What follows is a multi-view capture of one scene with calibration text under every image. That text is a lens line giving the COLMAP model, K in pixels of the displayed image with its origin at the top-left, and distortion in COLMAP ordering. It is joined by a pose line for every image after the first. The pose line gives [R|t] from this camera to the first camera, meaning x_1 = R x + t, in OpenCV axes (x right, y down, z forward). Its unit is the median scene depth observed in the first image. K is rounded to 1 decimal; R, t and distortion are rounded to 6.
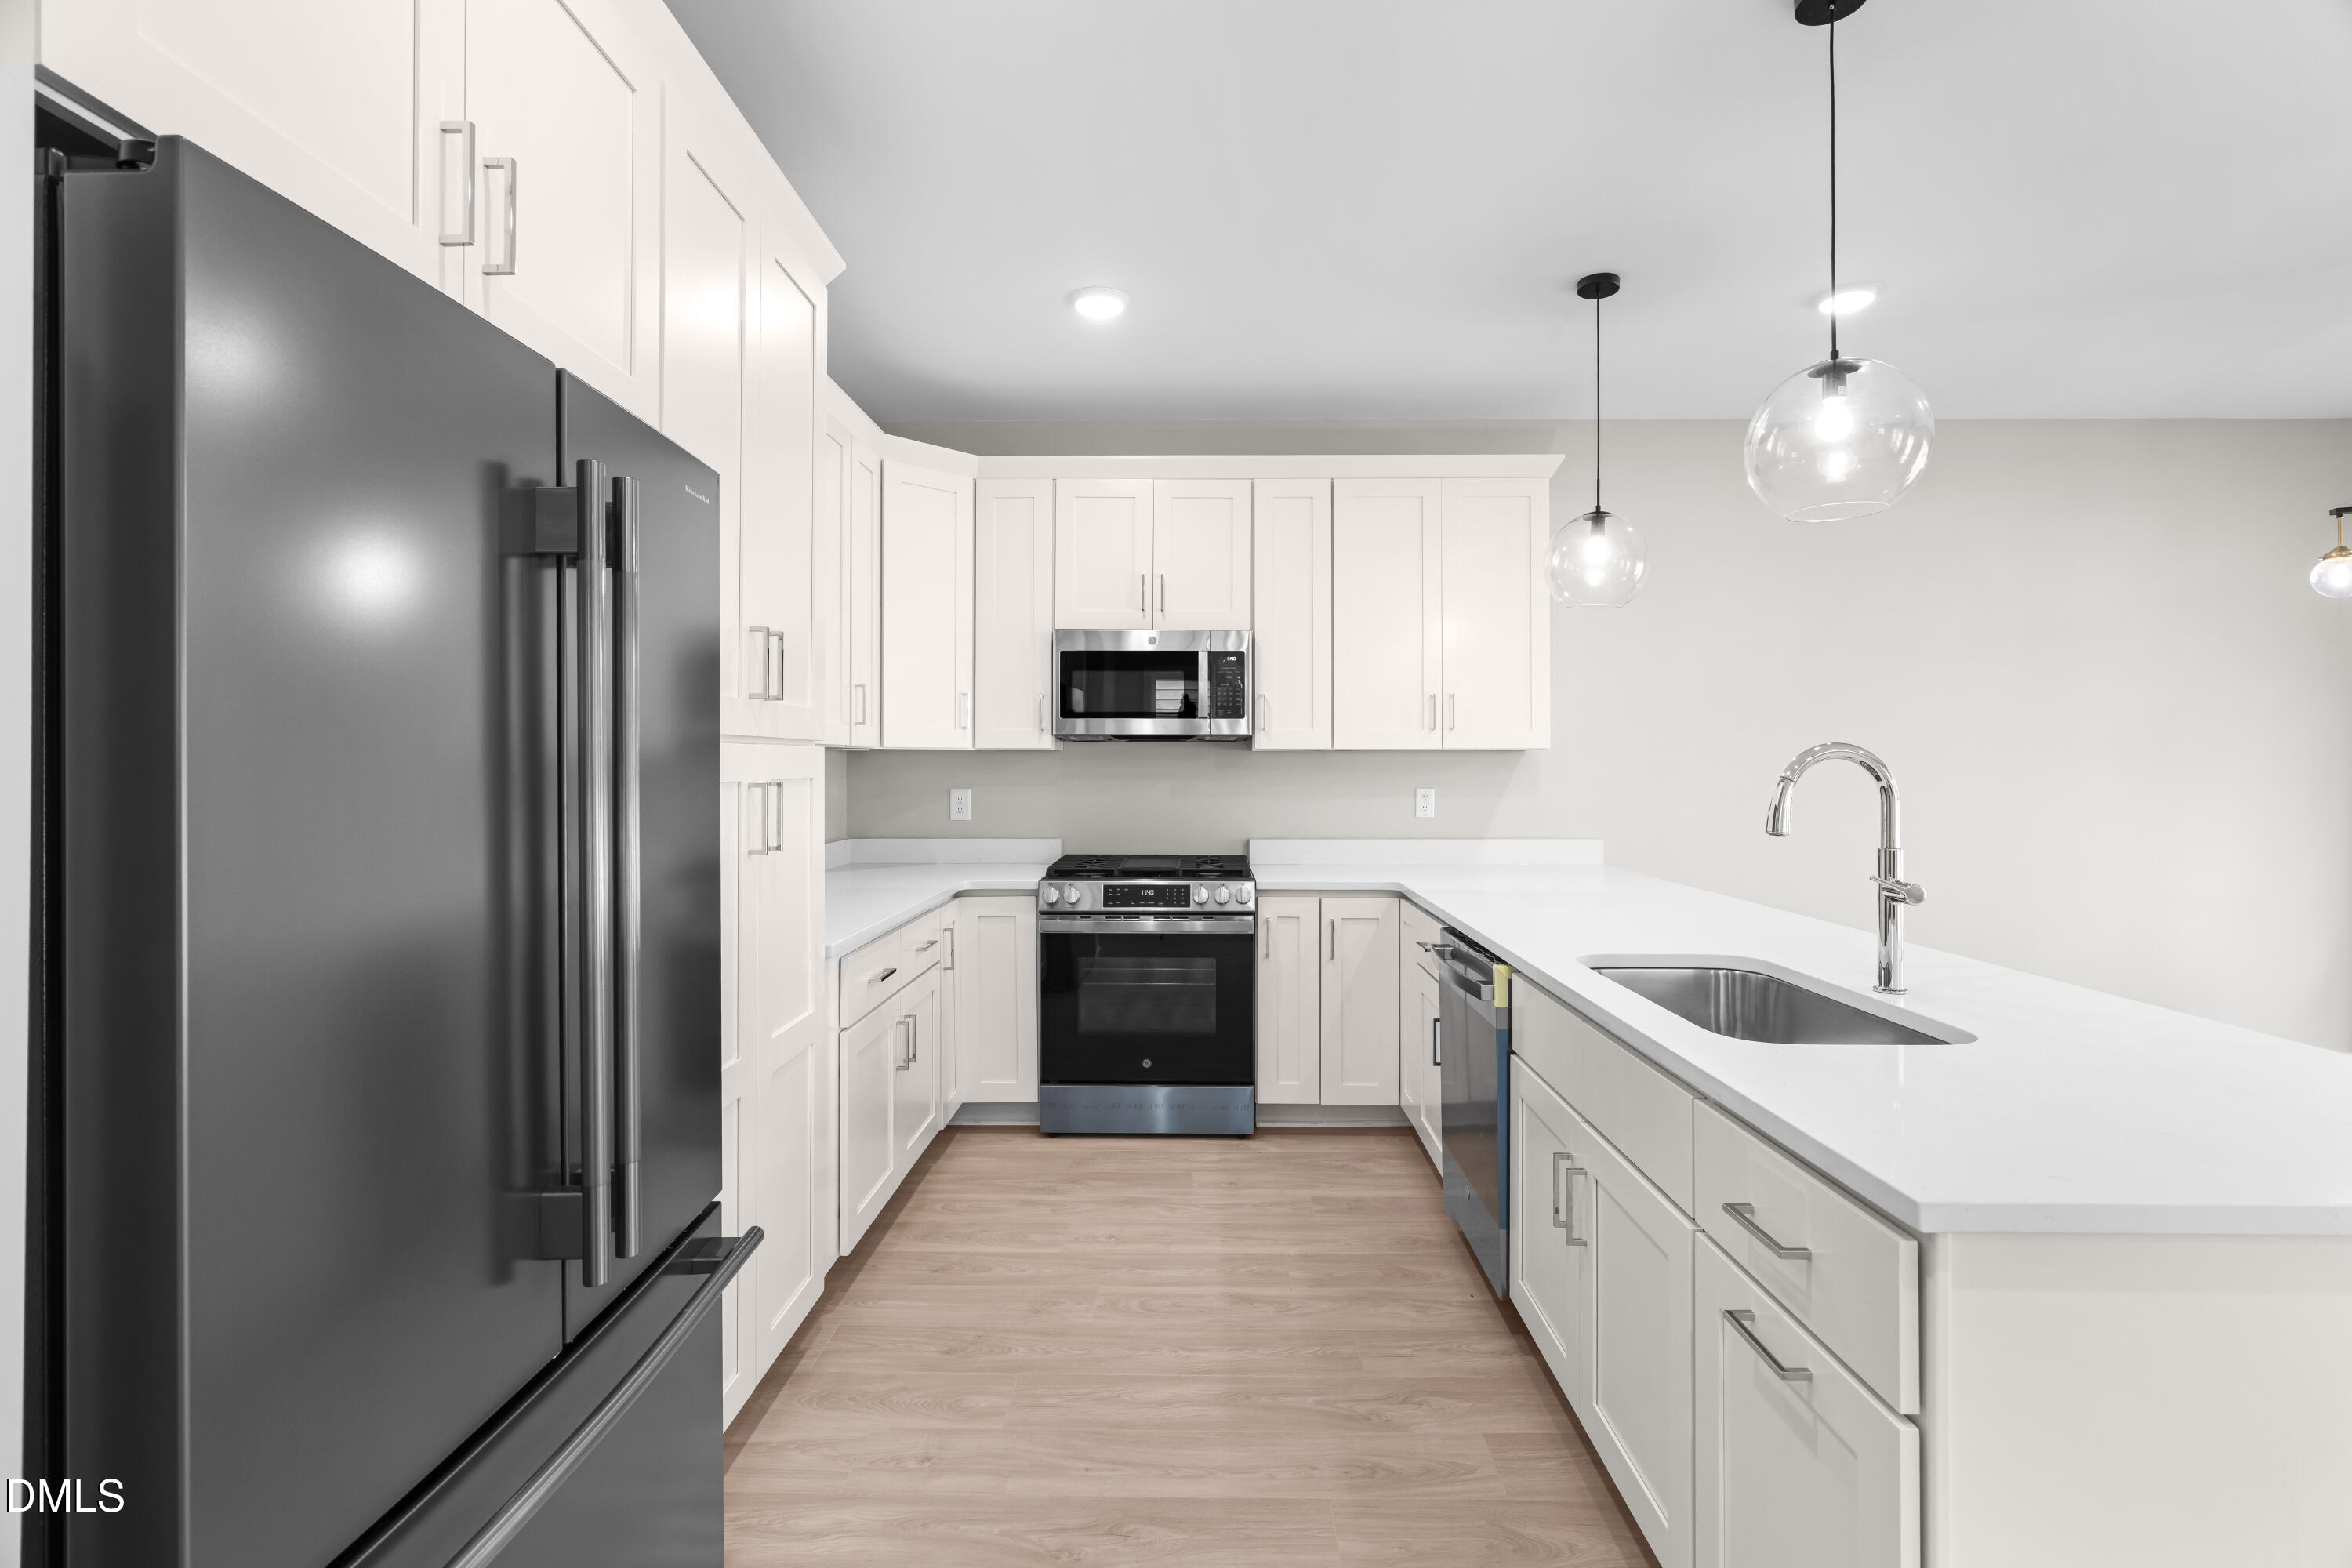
lens RADIAL K [[1066.8, 0, 1178.4], [0, 1066.8, 770.9], [0, 0, 1]] dist [-0.010354, 0.000340]
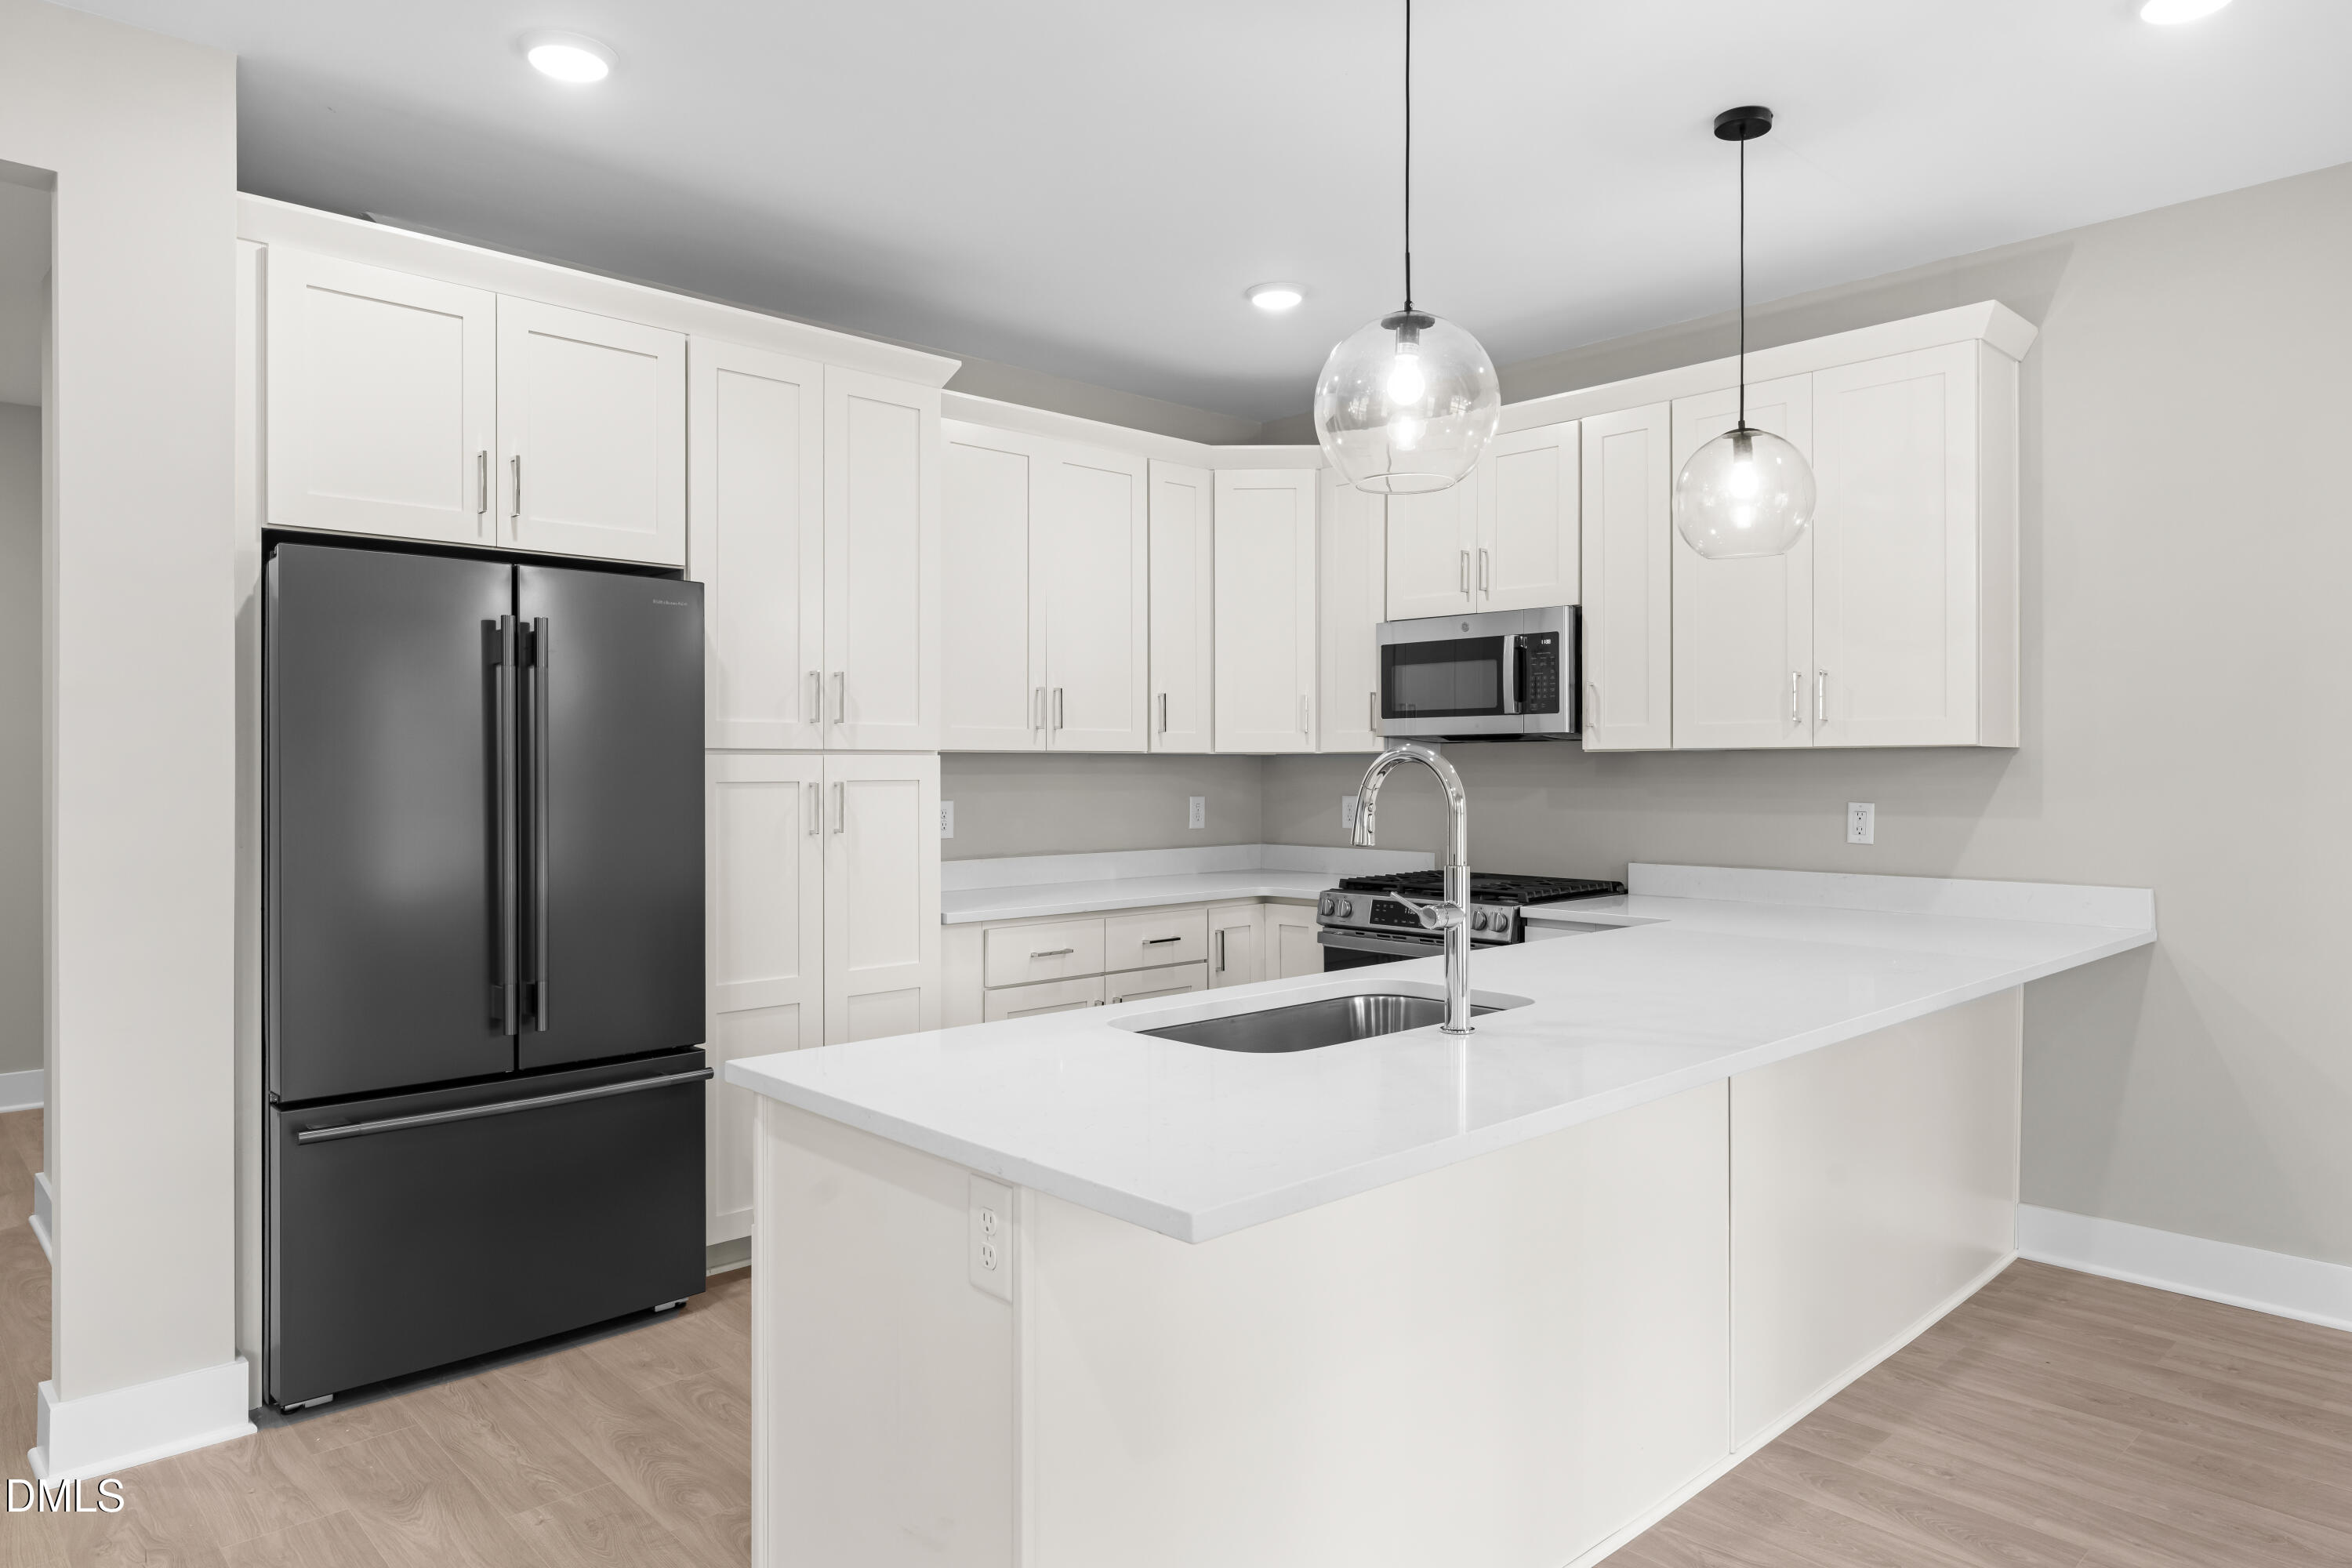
lens RADIAL K [[1434.2, 0, 1172.7], [0, 1434.2, 766.1], [0, 0, 1]] dist [0.001766, -0.000429]
pose [[0.698694, -0.001509, -0.715419, 0.652487], [-0.005207, 0.999961, -0.007195, 0.001662], [0.715402, 0.008752, 0.698659, 0.010469]]
